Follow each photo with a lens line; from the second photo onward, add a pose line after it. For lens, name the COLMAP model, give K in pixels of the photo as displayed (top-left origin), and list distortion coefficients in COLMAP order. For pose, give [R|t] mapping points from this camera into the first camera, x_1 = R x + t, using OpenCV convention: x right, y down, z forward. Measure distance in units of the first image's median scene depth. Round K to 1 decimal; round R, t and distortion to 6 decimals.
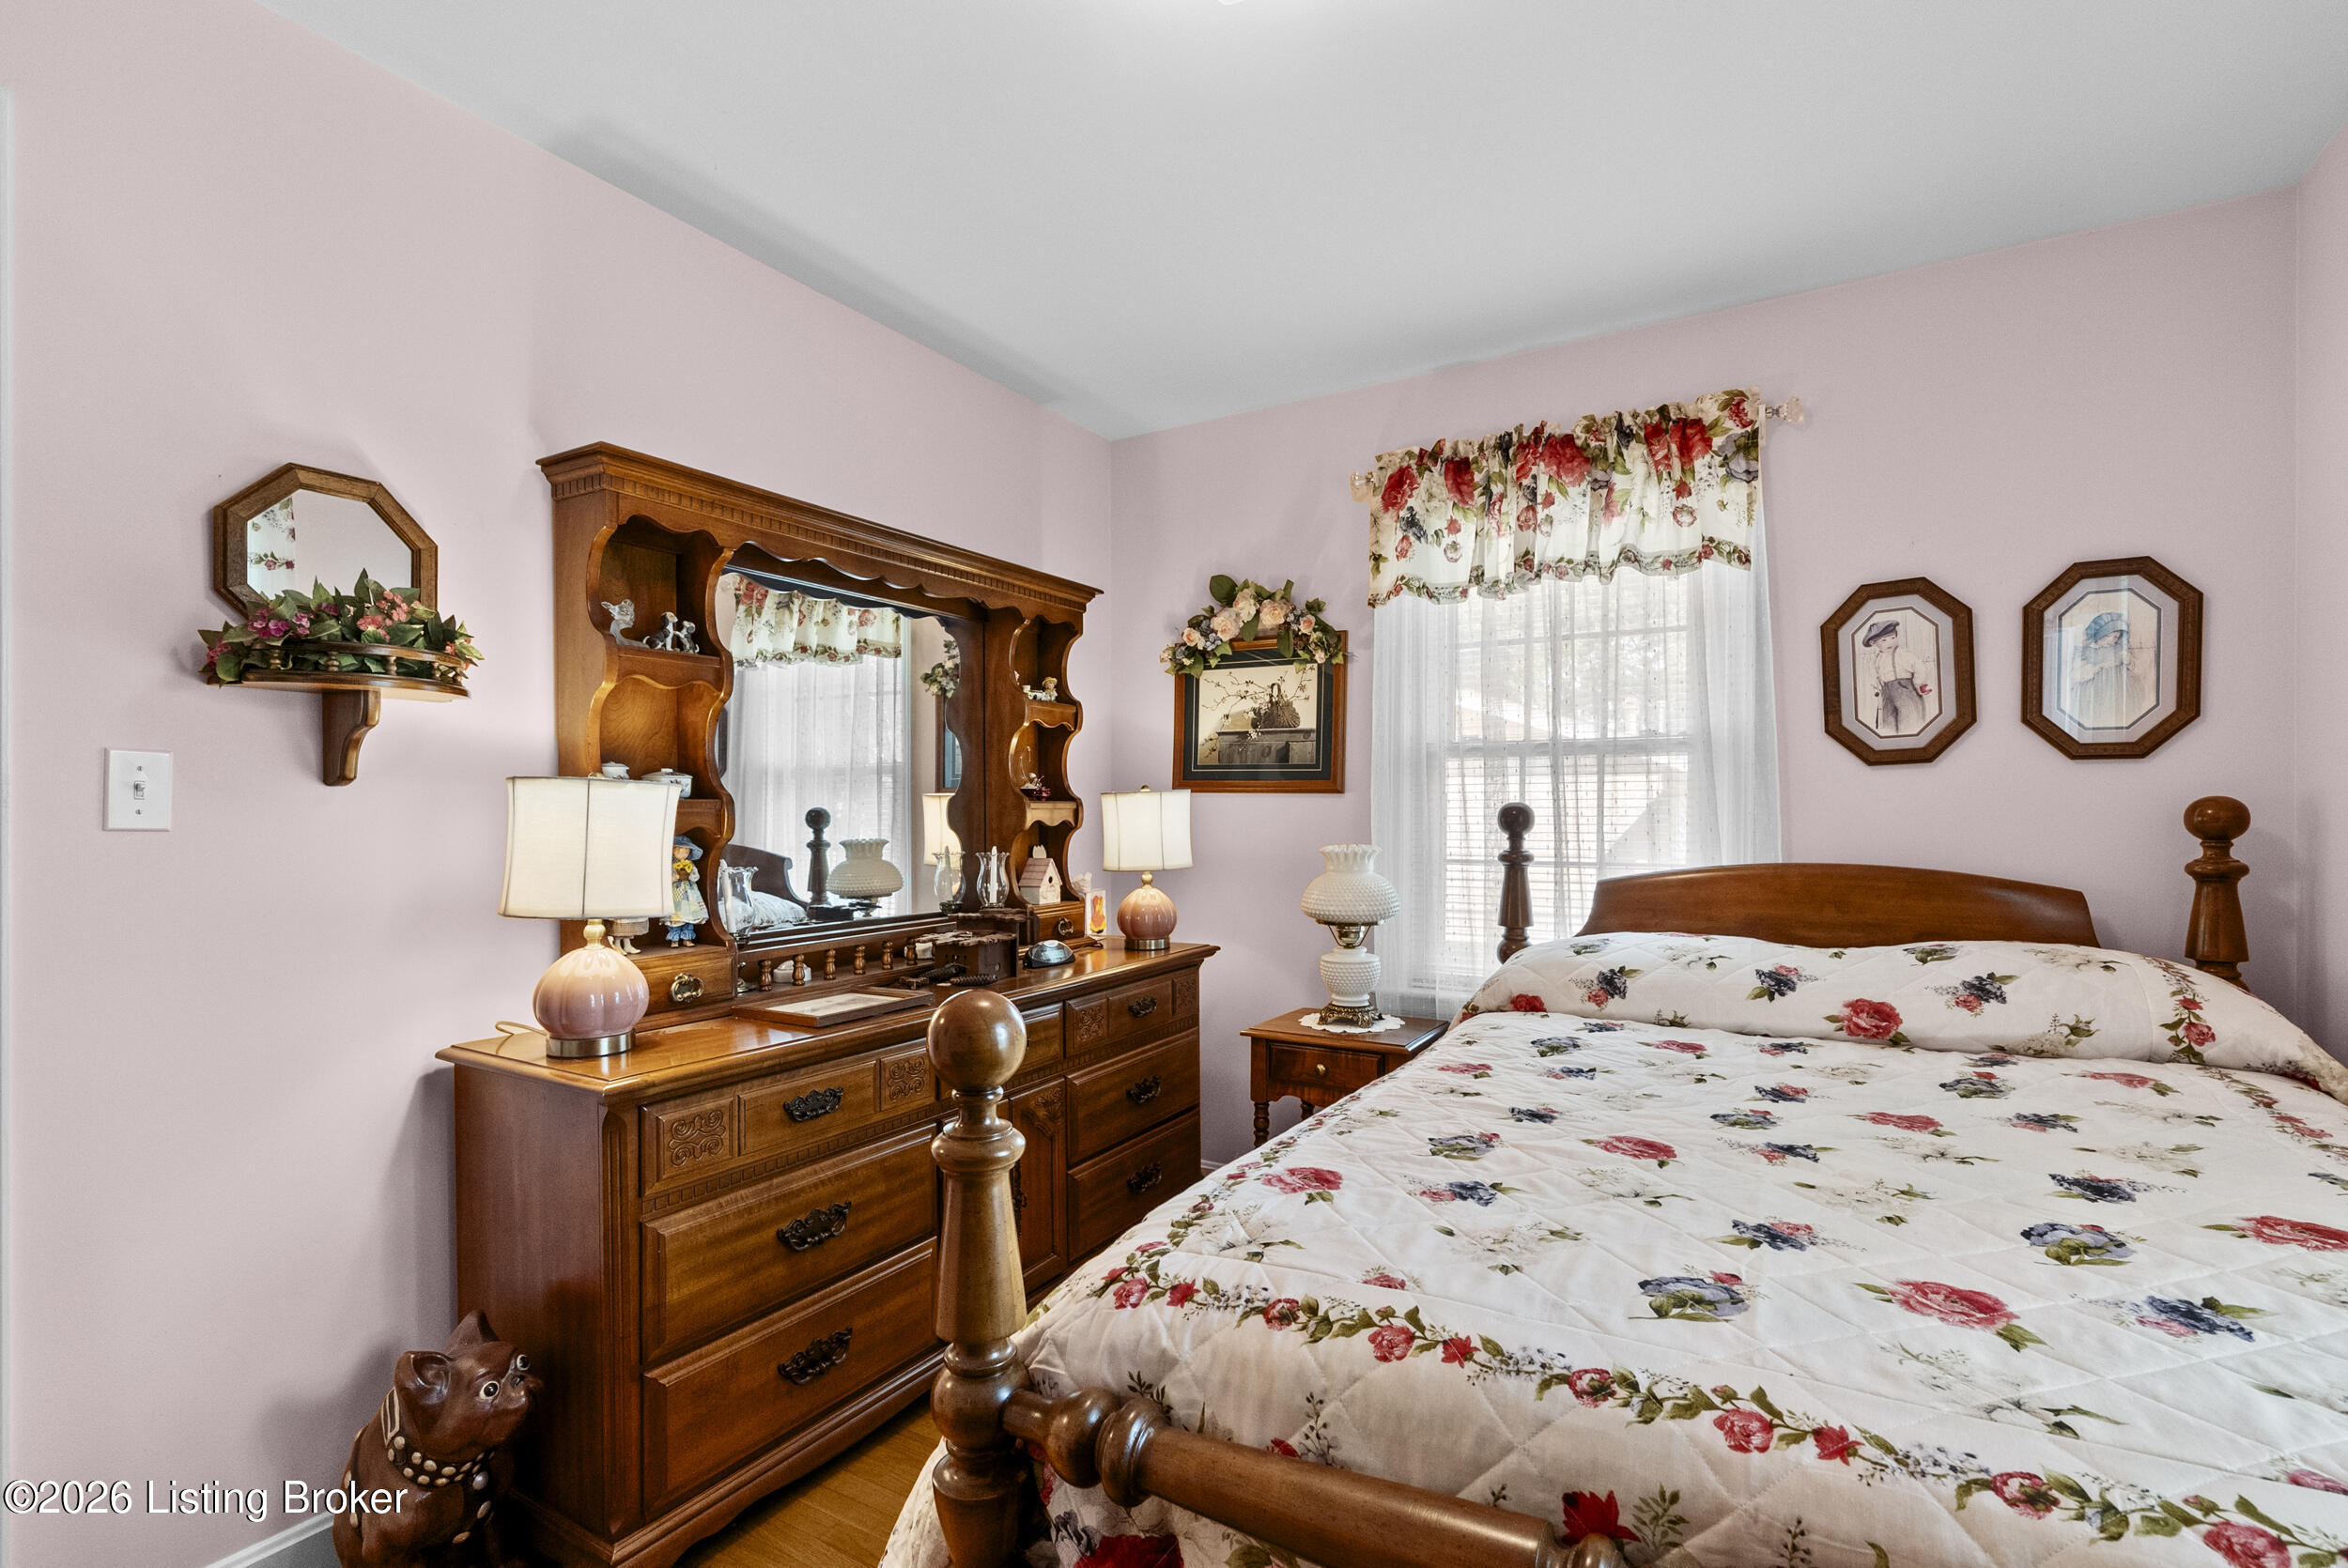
lens RADIAL K [[1062.0, 0, 1174.0], [0, 1062.0, 822.2], [0, 0, 1]] dist [-0.007562, 0.003202]
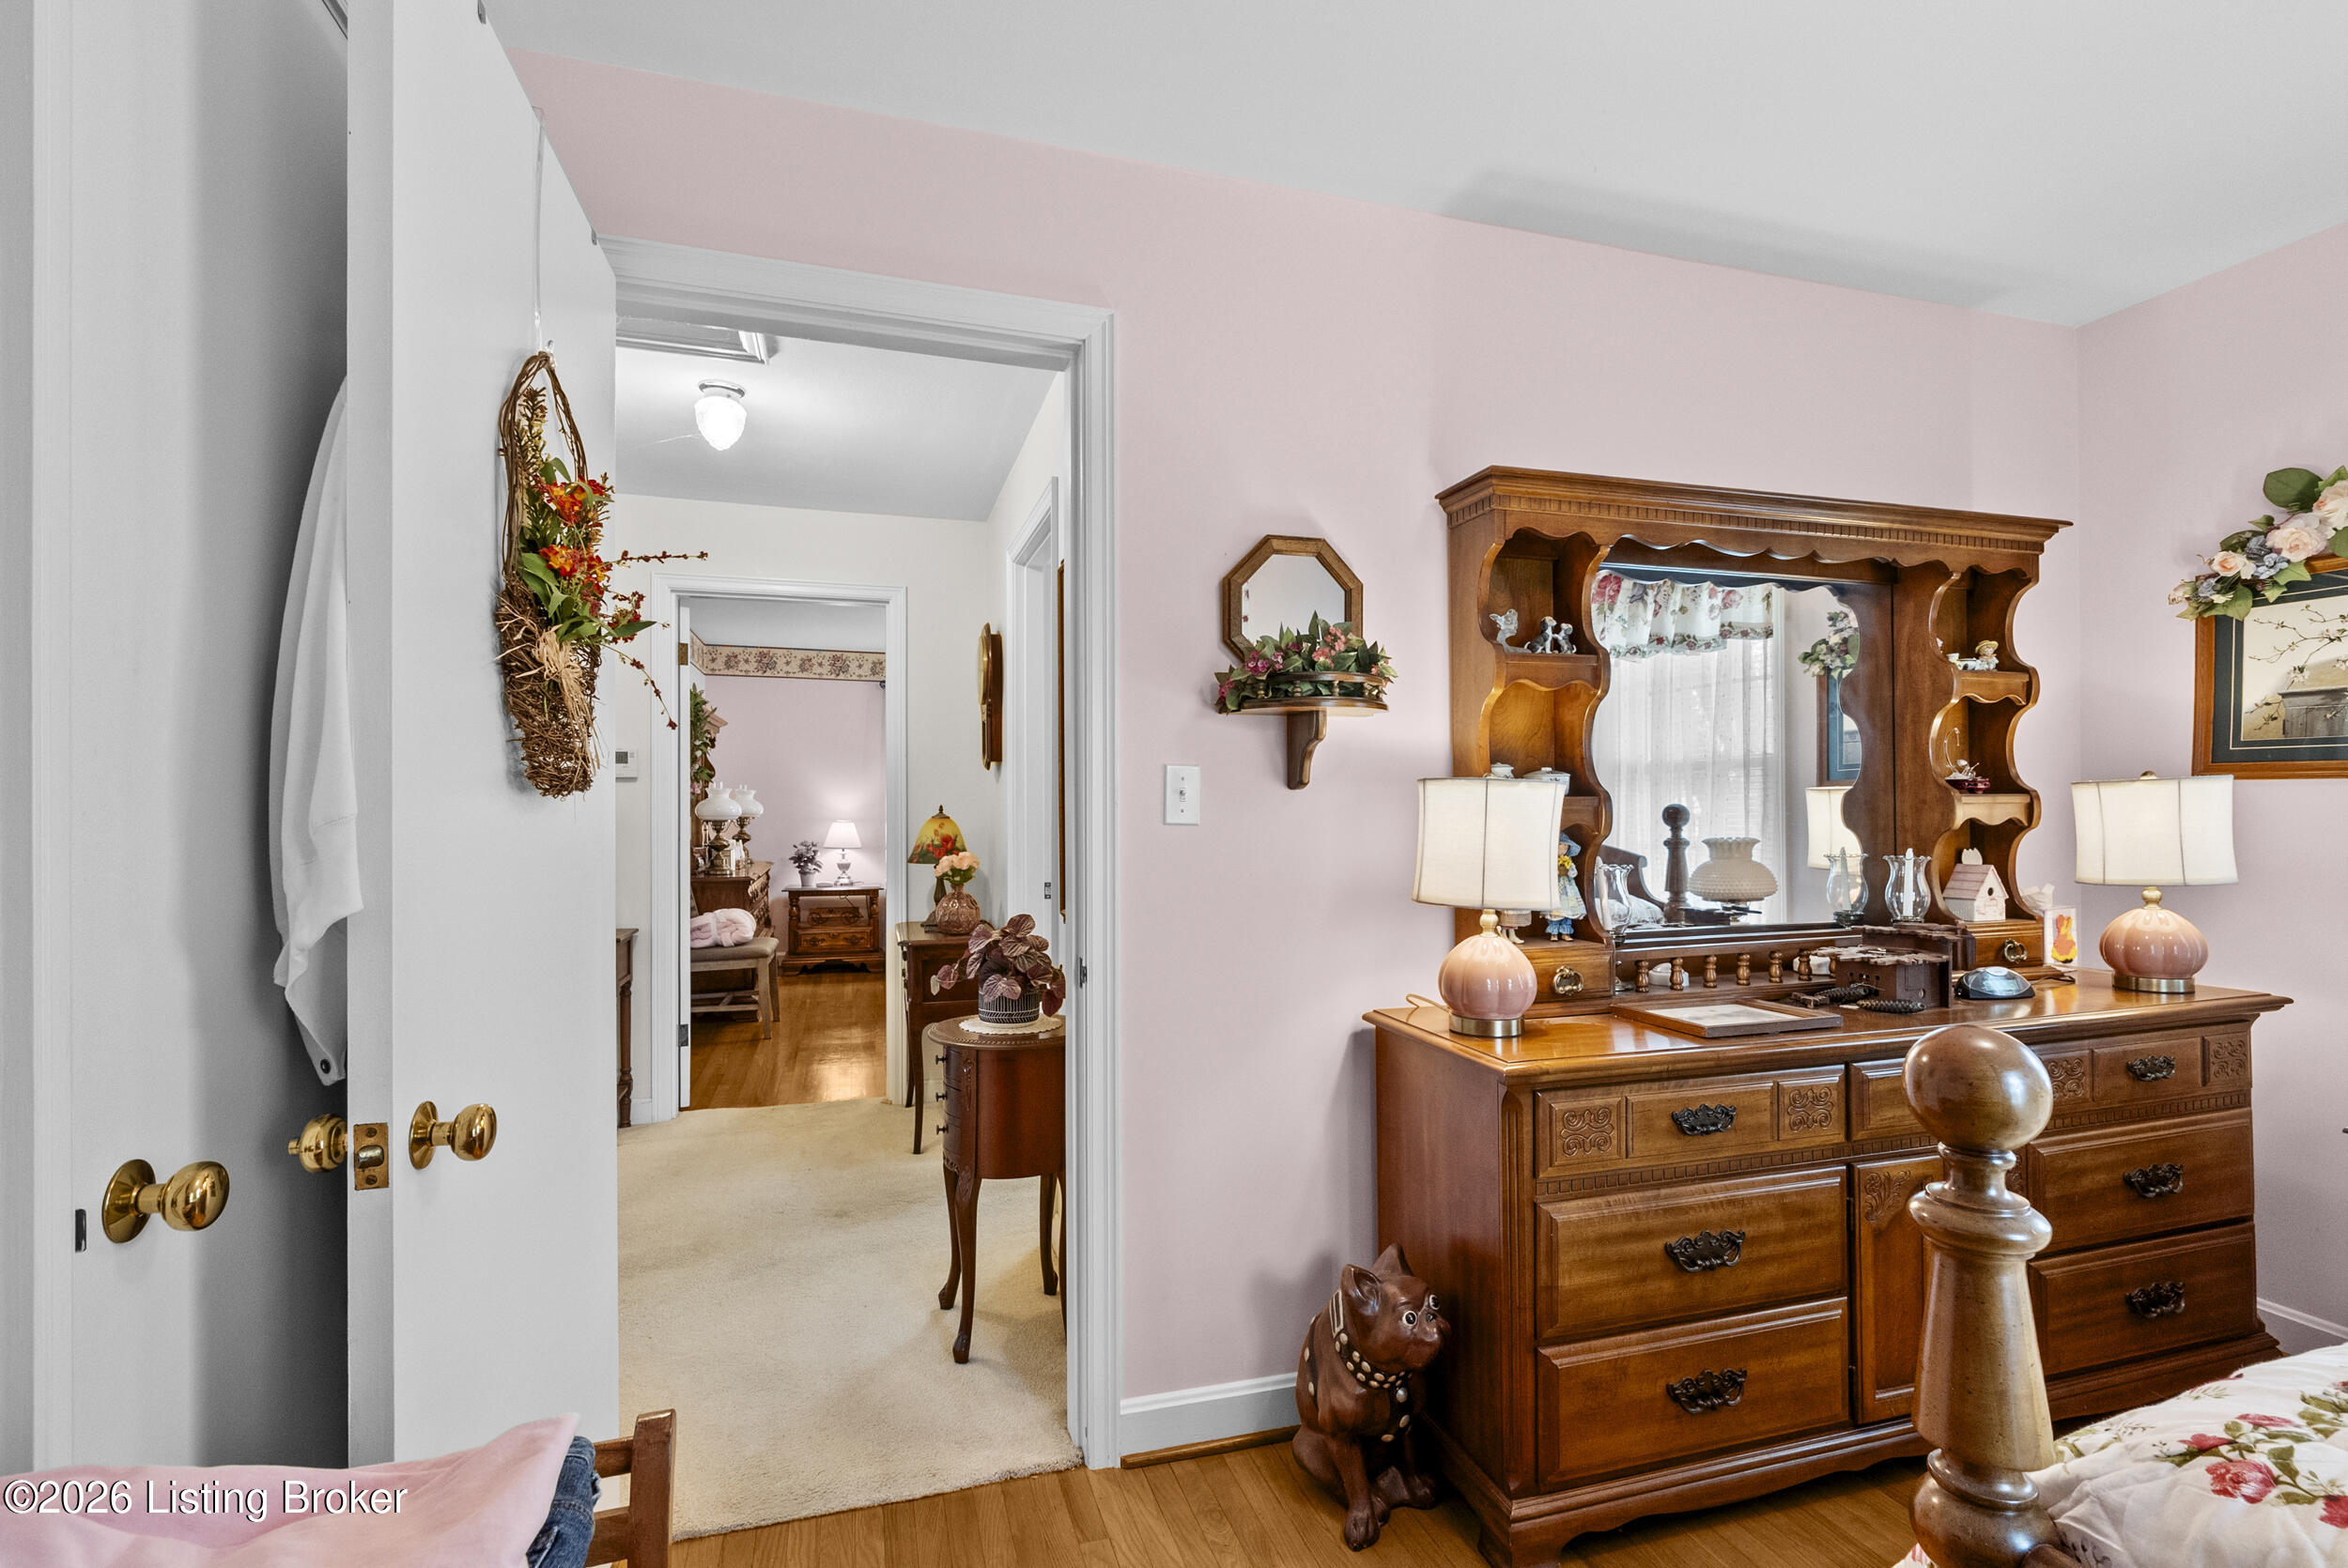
lens RADIAL K [[1062.0, 0, 1197.1], [0, 1062.0, 816.5], [0, 0, 1]] dist [-0.007562, 0.003202]
pose [[0.743674, 0.000578, -0.668543, -0.035968], [-0.002357, 0.999996, -0.001758, -0.000009], [0.668539, 0.002883, 0.743672, -0.000848]]
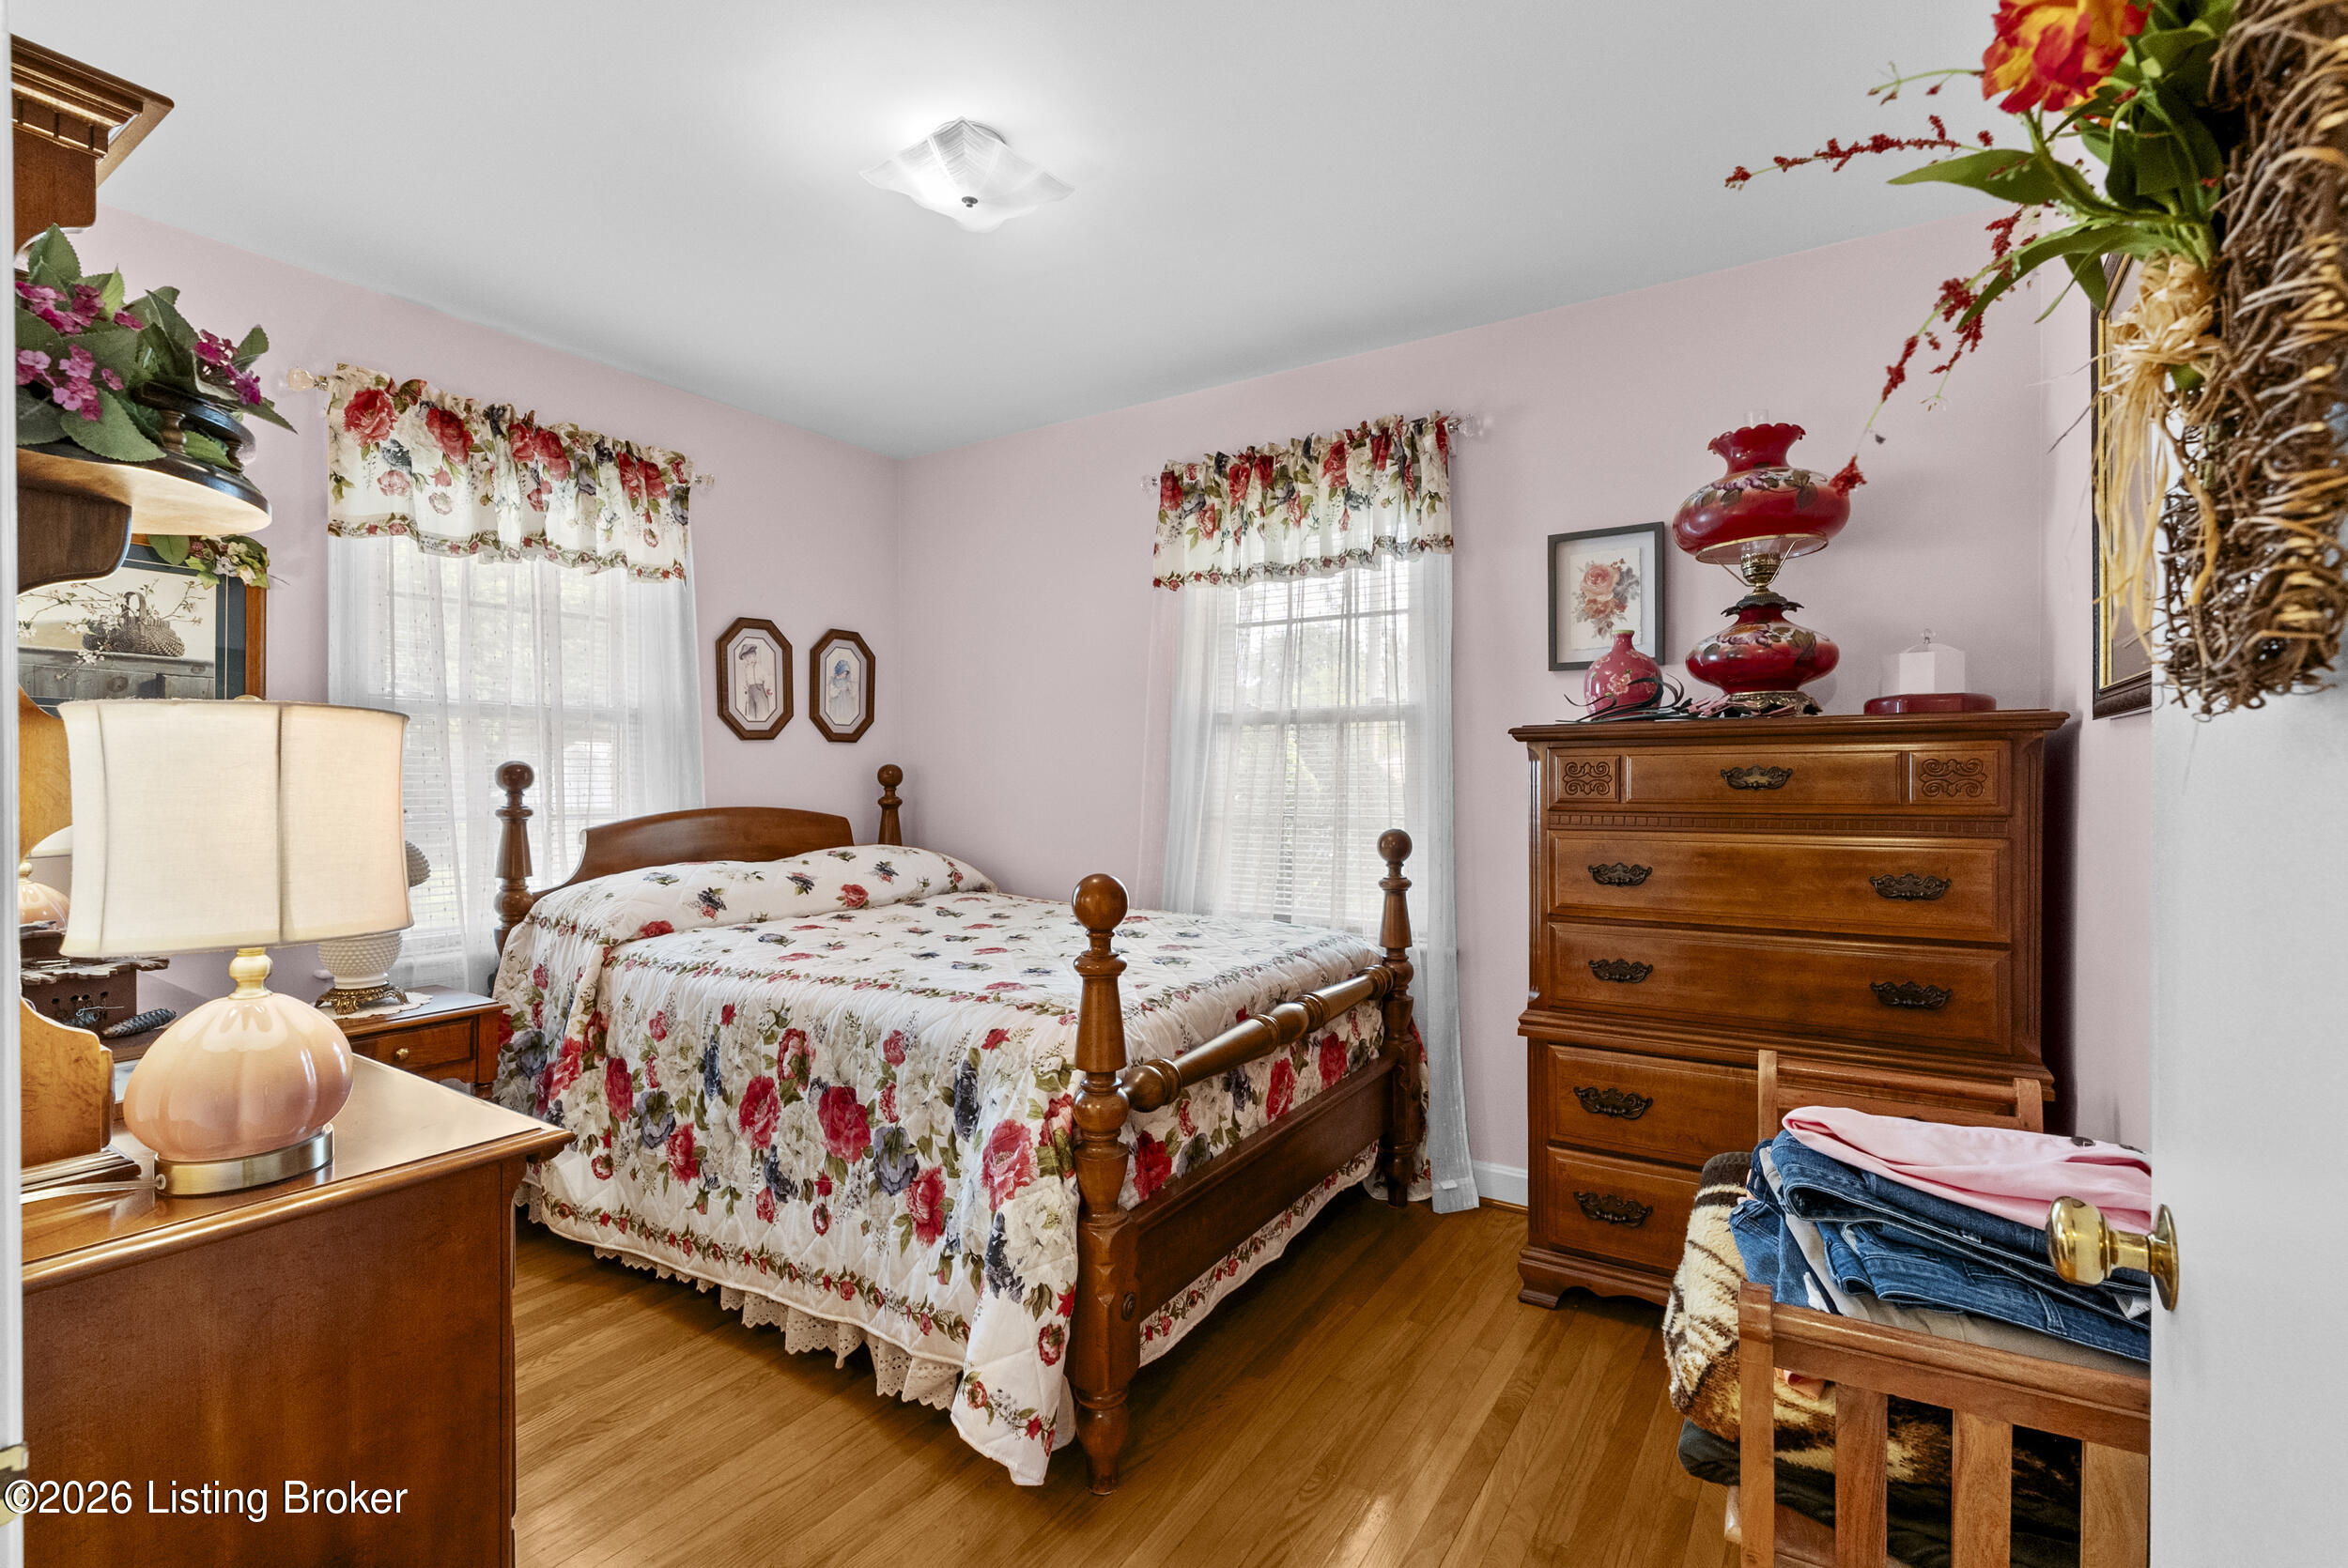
lens RADIAL K [[1062.0, 0, 1164.6], [0, 1062.0, 777.5], [0, 0, 1]] dist [-0.007562, 0.003202]
pose [[0.053036, -0.000934, 0.998592, -0.861430], [0.005469, 0.999985, 0.000645, 0.001008], [-0.998578, 0.005427, 0.053041, 0.362683]]
